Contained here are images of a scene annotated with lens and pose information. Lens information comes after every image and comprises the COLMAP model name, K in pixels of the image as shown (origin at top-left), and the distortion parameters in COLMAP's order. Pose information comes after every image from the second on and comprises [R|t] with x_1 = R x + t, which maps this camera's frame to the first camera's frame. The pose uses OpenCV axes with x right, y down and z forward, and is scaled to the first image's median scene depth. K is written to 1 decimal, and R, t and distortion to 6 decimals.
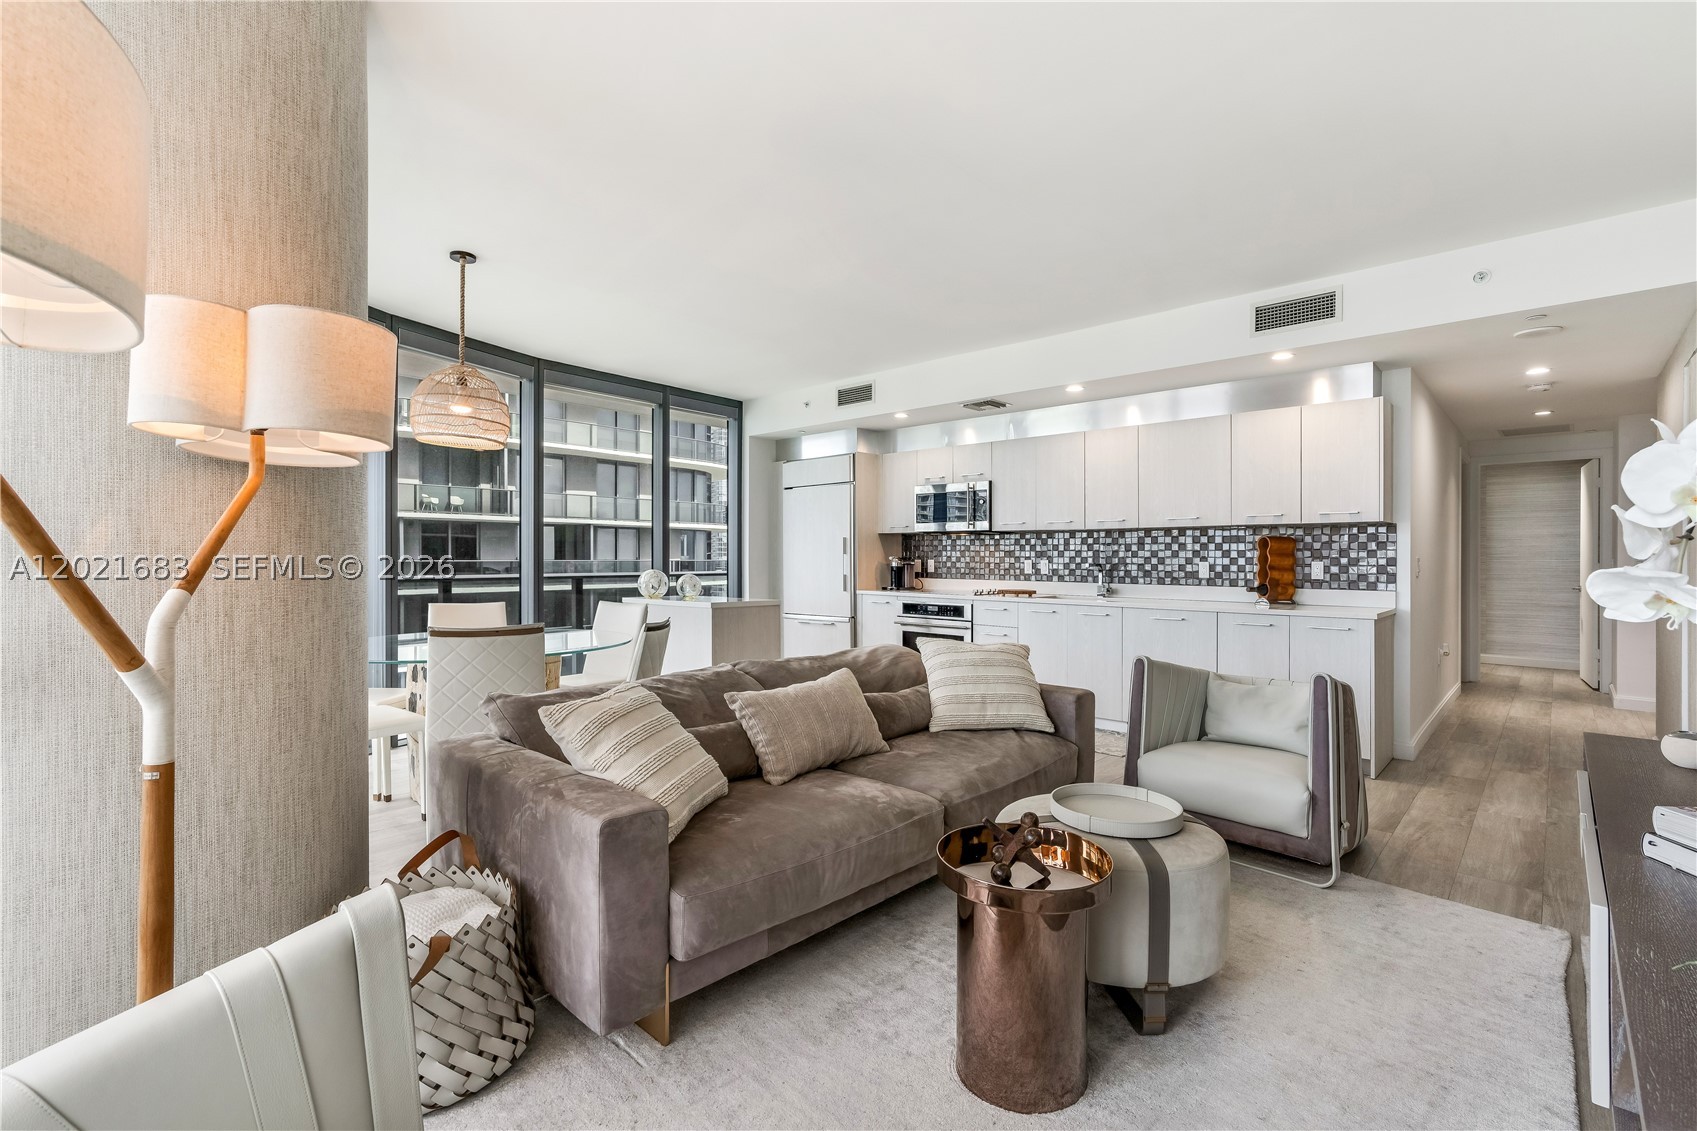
lens RADIAL K [[759.2, 0, 841.6], [0, 759.2, 561.4], [0, 0, 1]] dist [-0.003930, 0.004619]
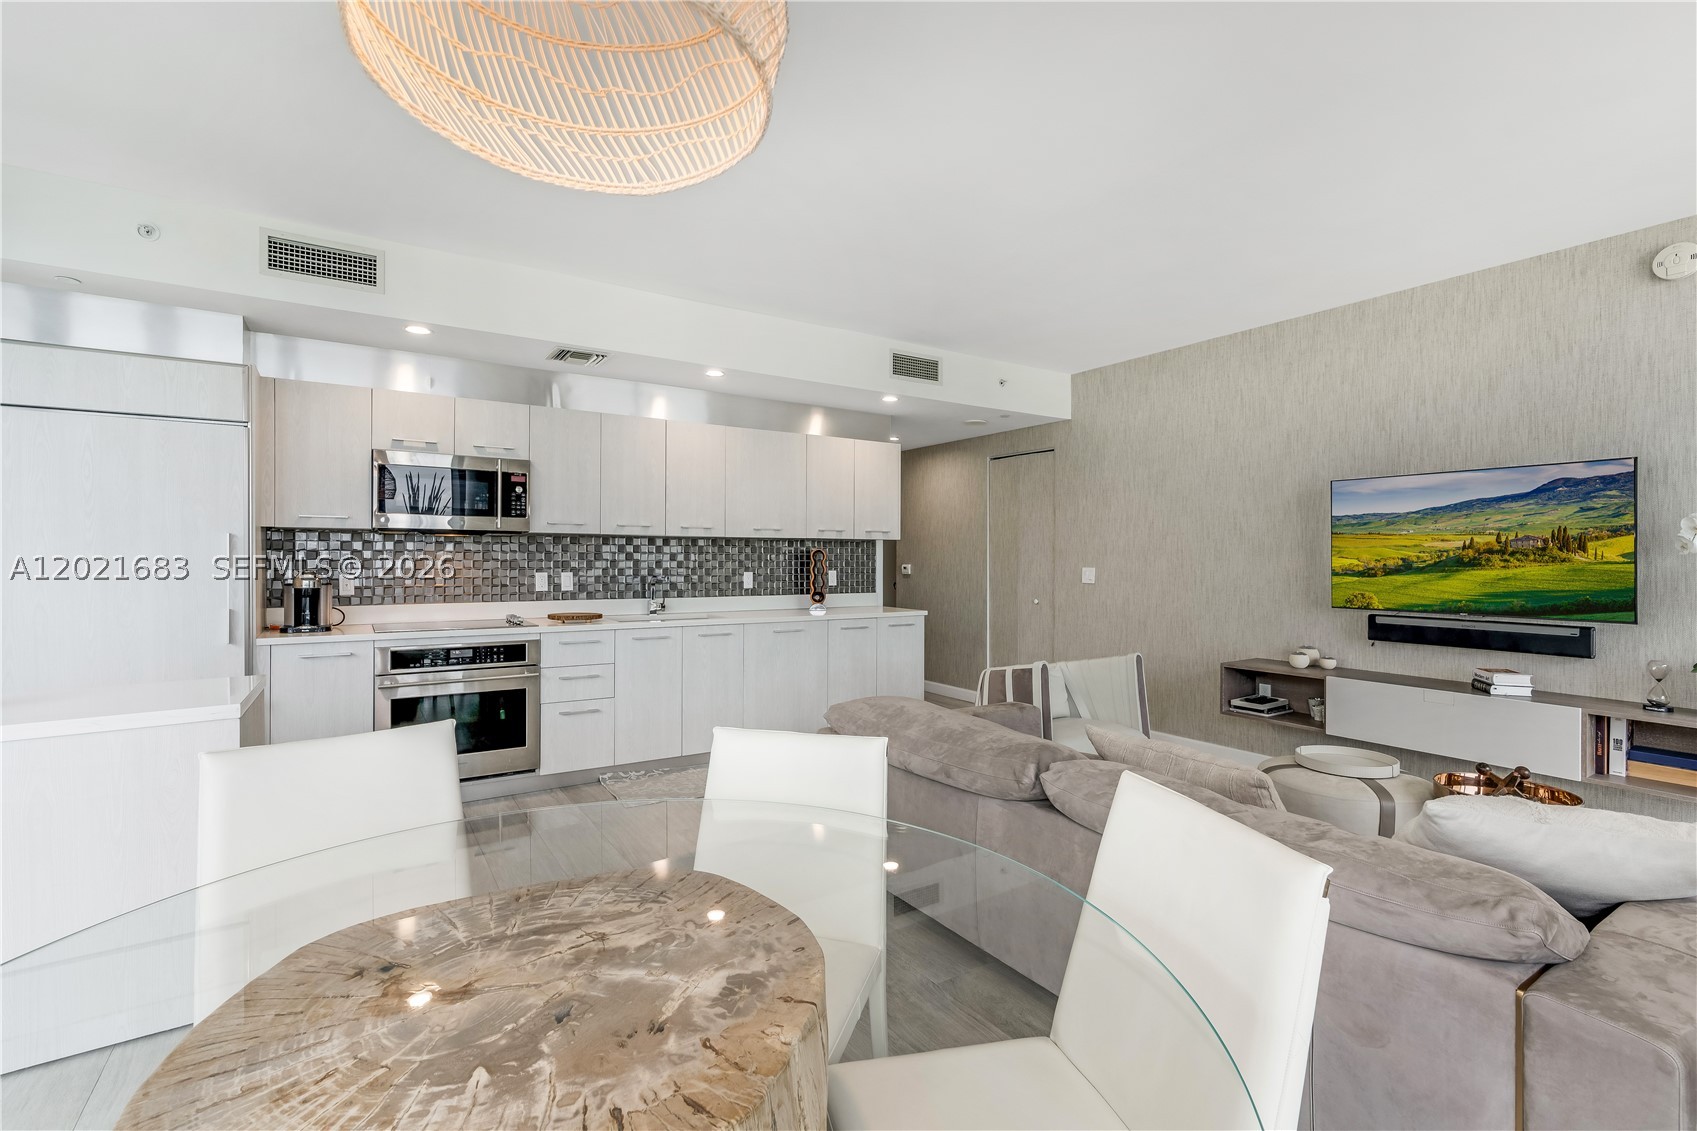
lens RADIAL K [[759.2, 0, 850.8], [0, 759.2, 555.5], [0, 0, 1]] dist [-0.003930, 0.004619]
pose [[0.238251, 0.007841, 0.971172, -0.426502], [0.008186, 0.999916, -0.010082, -0.009172], [-0.971169, 0.010352, 0.238166, 0.563490]]
